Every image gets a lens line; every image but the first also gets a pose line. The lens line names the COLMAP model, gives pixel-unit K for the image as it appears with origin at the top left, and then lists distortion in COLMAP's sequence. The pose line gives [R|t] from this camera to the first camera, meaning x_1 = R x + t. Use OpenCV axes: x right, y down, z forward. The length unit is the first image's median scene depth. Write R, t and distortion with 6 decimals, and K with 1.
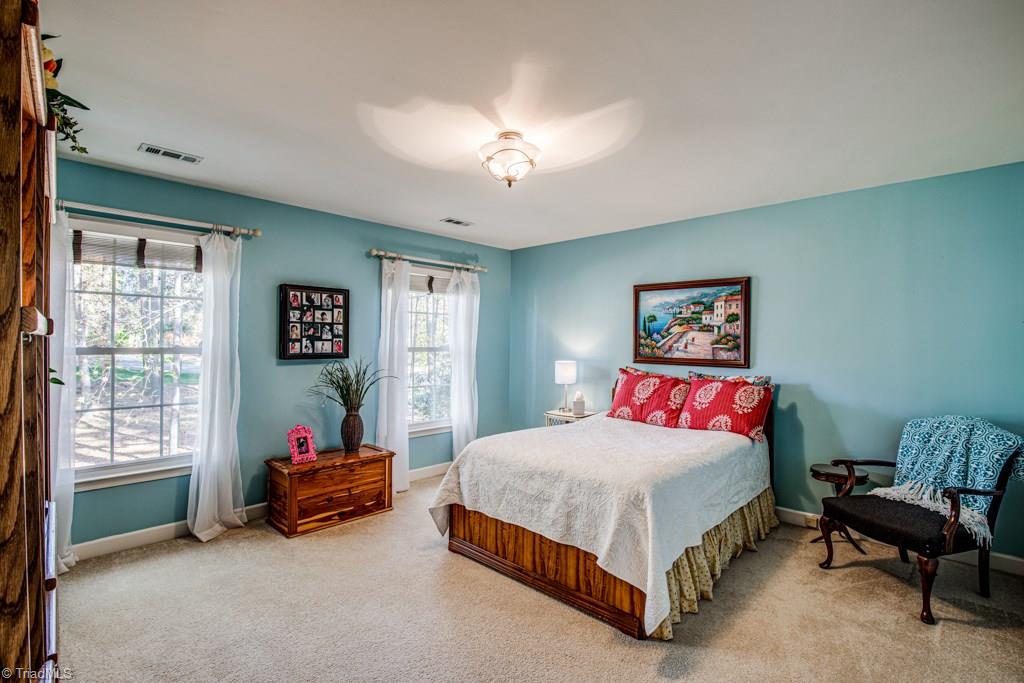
lens RADIAL K [[472.1, 0, 507.3], [0, 472.1, 343.9], [0, 0, 1]] dist [-0.001261, 0.001098]
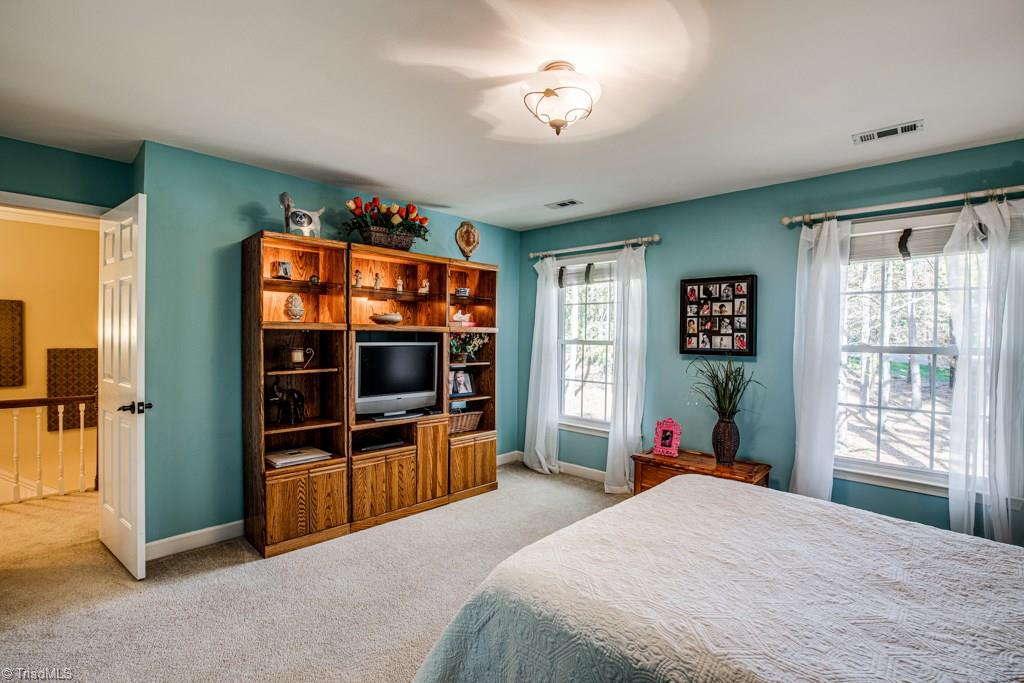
lens RADIAL K [[499.5, 0, 507.5], [0, 499.5, 339.0], [0, 0, 1]] dist [0.001056, -0.000189]
pose [[0.011119, 0.006258, -0.999919, 0.576120], [-0.008651, 0.999944, 0.006162, -0.002248], [0.999901, 0.008582, 0.011172, 0.582786]]
